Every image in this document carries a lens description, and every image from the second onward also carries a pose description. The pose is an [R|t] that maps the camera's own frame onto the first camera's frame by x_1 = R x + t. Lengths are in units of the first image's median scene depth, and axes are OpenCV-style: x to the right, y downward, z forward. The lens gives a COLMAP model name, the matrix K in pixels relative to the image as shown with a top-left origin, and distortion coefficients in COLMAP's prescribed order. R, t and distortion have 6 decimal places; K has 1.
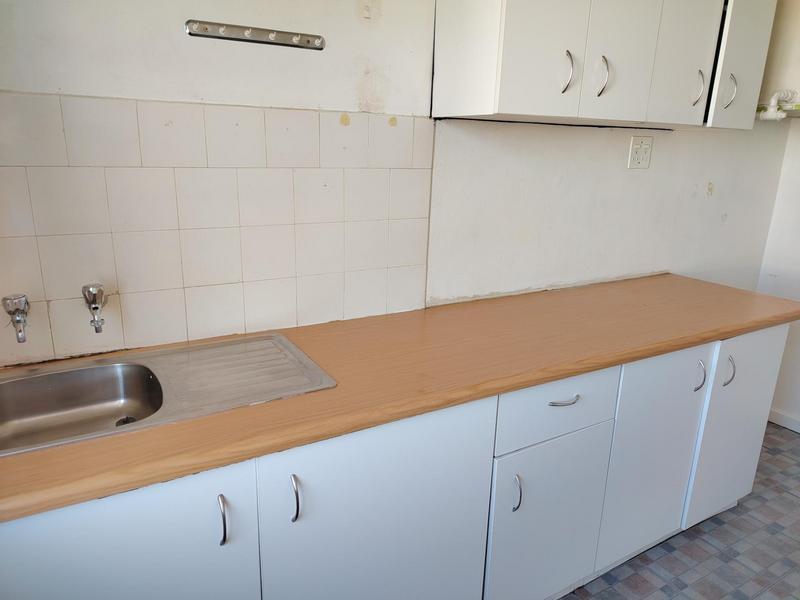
lens RADIAL K [[552.2, 0, 398.3], [0, 552.2, 293.3], [0, 0, 1]] dist [0.036139, -0.031563]
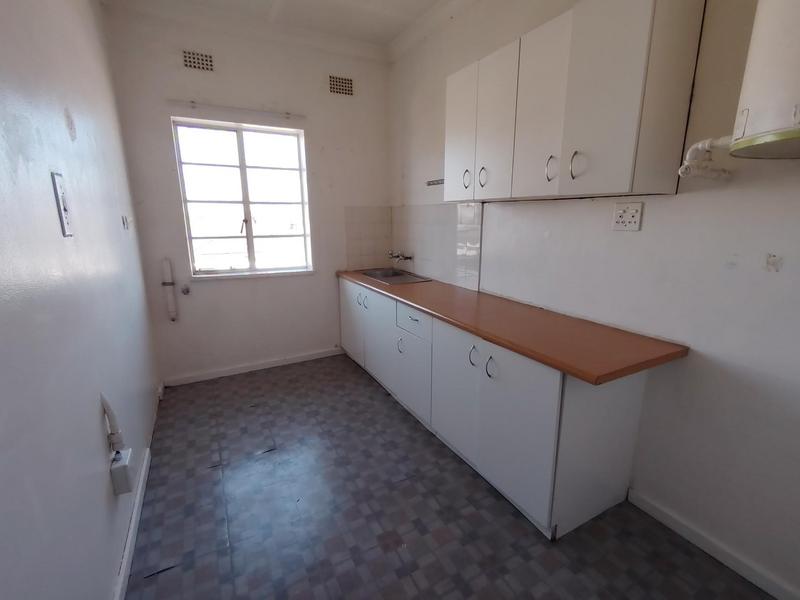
lens RADIAL K [[372.8, 0, 403.0], [0, 372.8, 300.6], [0, 0, 1]] dist [0.000734, 0.000547]
pose [[-0.027628, 0.190556, -0.981287, 1.367382], [-0.276098, 0.942020, 0.190704, -0.123041], [0.960732, 0.276200, 0.026586, 0.652319]]
